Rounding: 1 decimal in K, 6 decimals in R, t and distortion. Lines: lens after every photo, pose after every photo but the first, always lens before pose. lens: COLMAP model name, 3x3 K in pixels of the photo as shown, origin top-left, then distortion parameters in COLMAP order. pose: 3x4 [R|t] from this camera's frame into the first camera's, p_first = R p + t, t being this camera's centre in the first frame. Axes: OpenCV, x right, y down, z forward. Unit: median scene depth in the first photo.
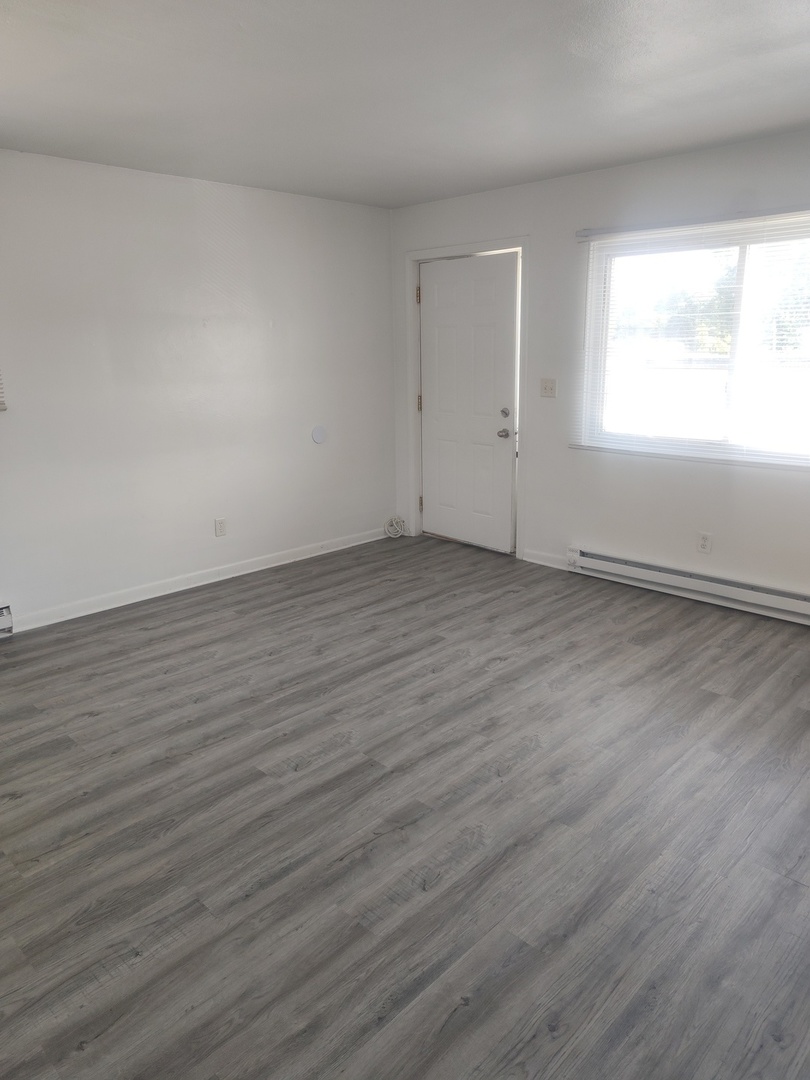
lens RADIAL K [[733.7, 0, 395.8], [0, 733.7, 538.4], [0, 0, 1]] dist [0.040516, -0.046650]
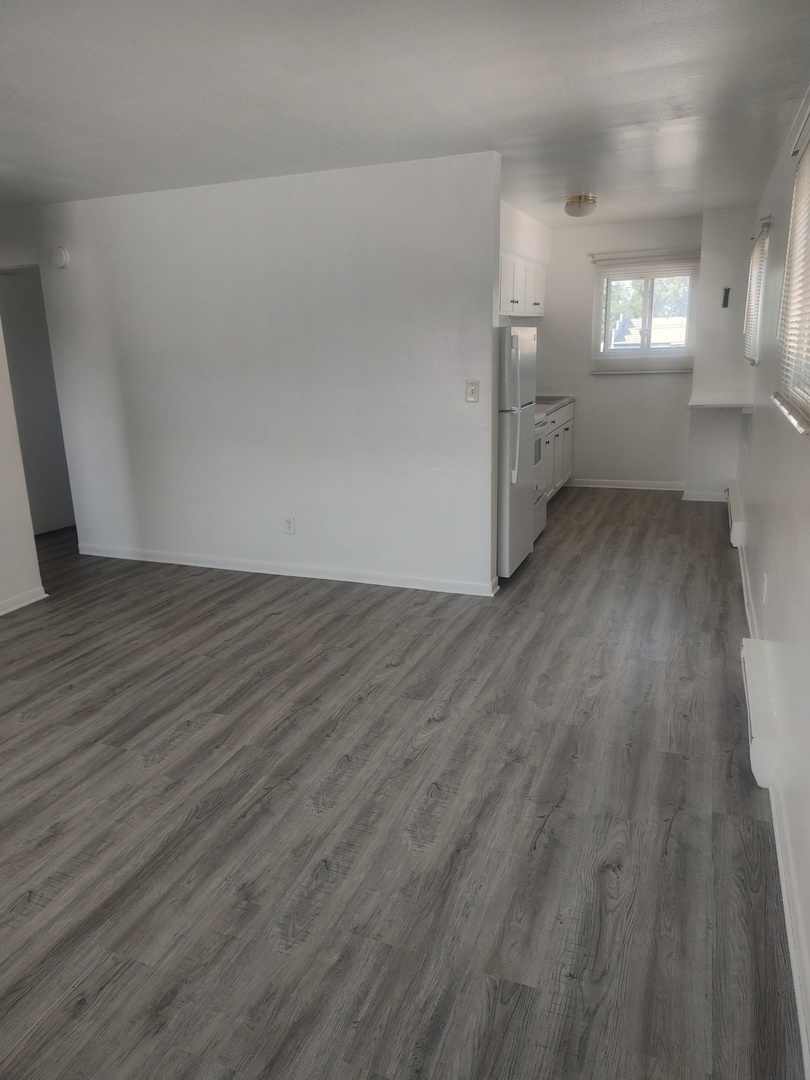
lens RADIAL K [[733.7, 0, 398.2], [0, 733.7, 540.0], [0, 0, 1]] dist [0.040516, -0.046650]
pose [[-0.920803, 0.145215, -0.361987, -0.046790], [-0.056185, 0.869039, 0.491544, -0.365159], [0.385960, 0.472953, -0.792054, 1.375917]]
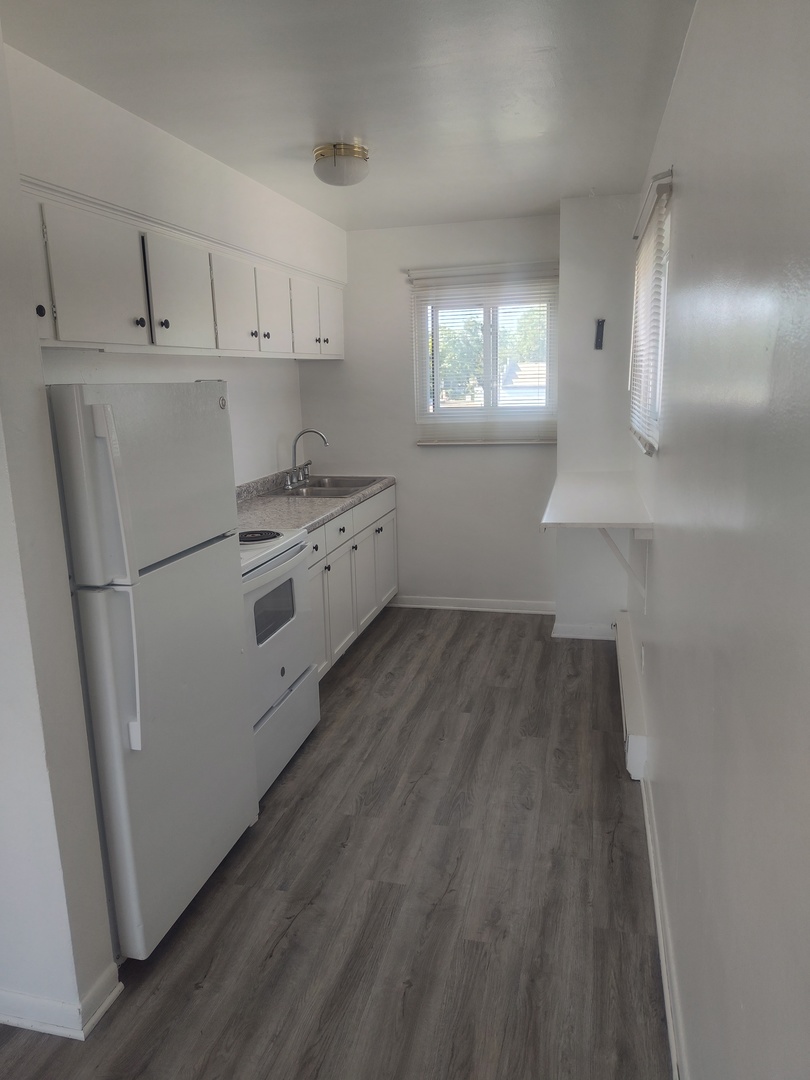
lens RADIAL K [[733.7, 0, 402.1], [0, 733.7, 539.2], [0, 0, 1]] dist [0.040516, -0.046650]
pose [[-0.858062, 0.146911, -0.492085, -0.604764], [-0.095046, 0.896224, 0.433300, -0.229831], [0.504675, 0.418569, -0.755052, 0.859760]]
